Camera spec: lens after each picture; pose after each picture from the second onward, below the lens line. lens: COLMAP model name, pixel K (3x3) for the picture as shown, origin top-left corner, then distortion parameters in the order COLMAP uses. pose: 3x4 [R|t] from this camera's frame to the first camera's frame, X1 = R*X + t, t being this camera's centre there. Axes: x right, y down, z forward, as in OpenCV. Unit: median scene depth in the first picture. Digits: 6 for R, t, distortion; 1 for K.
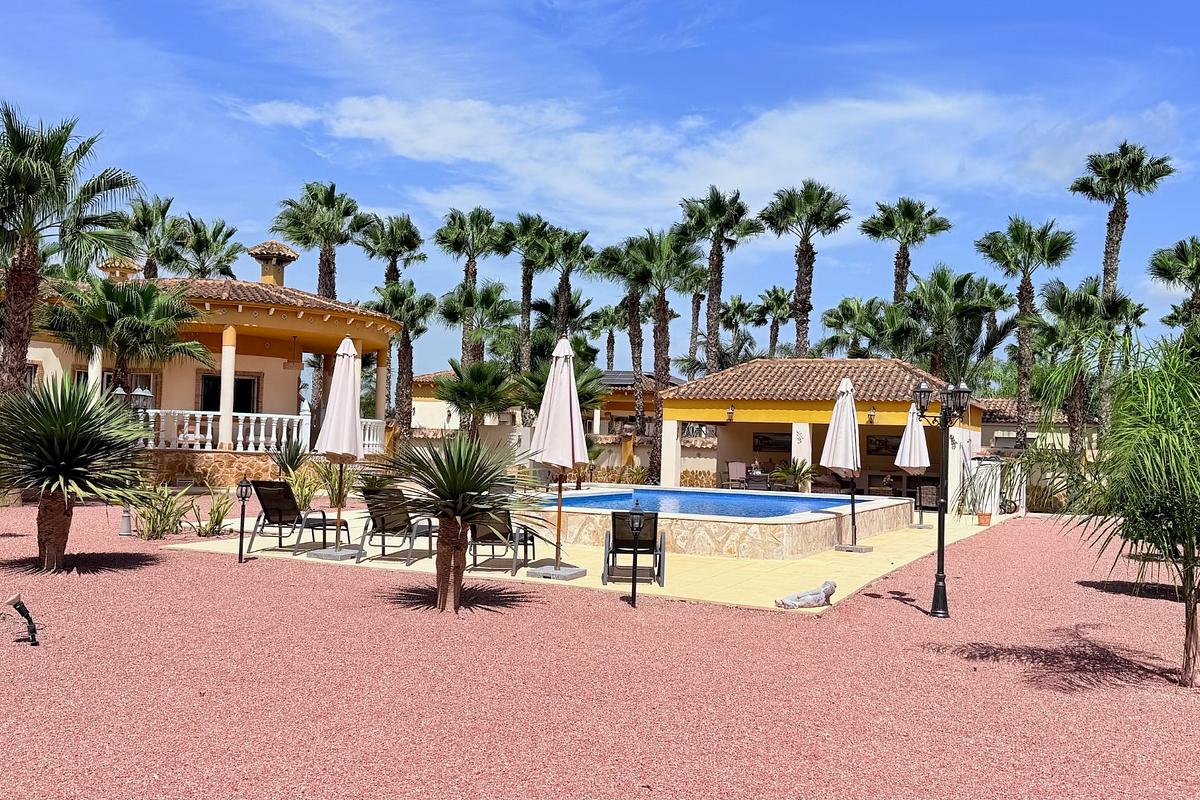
lens RADIAL K [[1081.1, 0, 600.0], [0, 1081.1, 400.0], [0, 0, 1]] dist [0.175662, -0.382432]
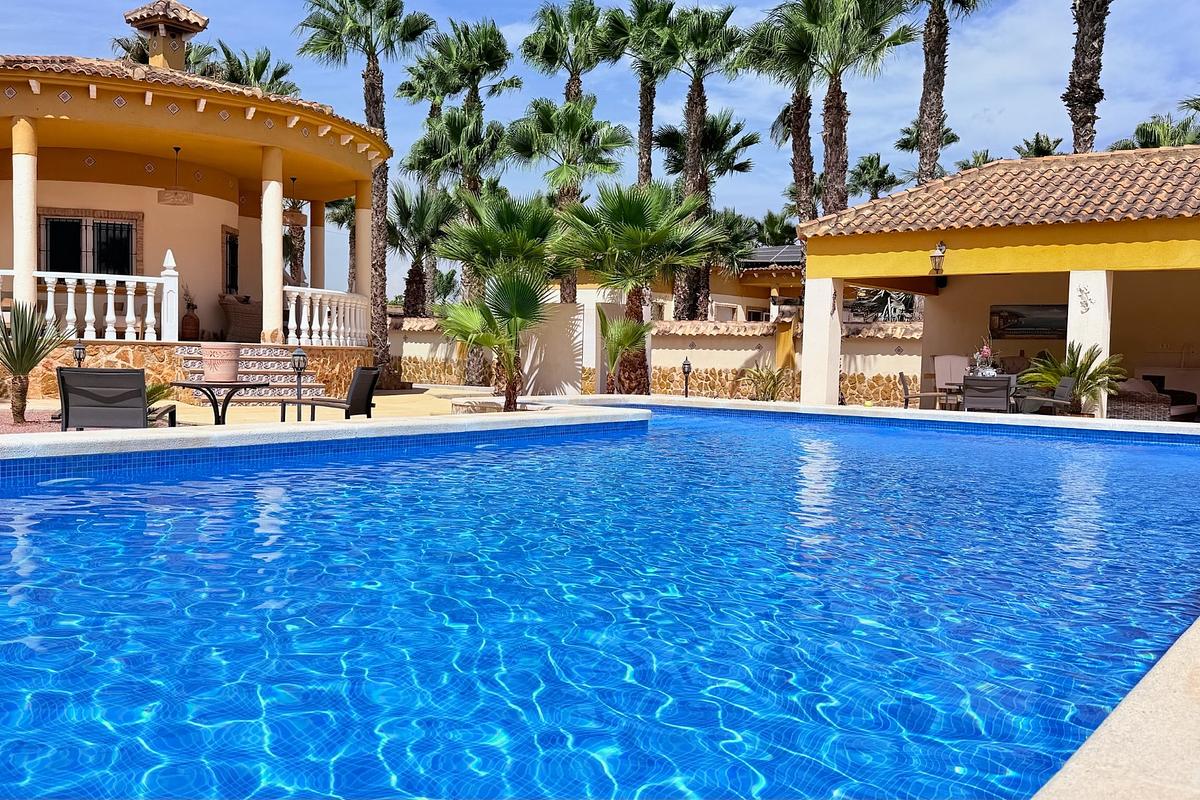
lens RADIAL K [[1081.1, 0, 600.0], [0, 1081.1, 400.0], [0, 0, 1]] dist [0.175662, -0.382432]
pose [[0.976783, 0.002207, -0.214221, 0.071322], [0.015009, 0.996785, 0.078706, 0.033371], [0.213706, -0.080093, 0.973609, 0.432344]]
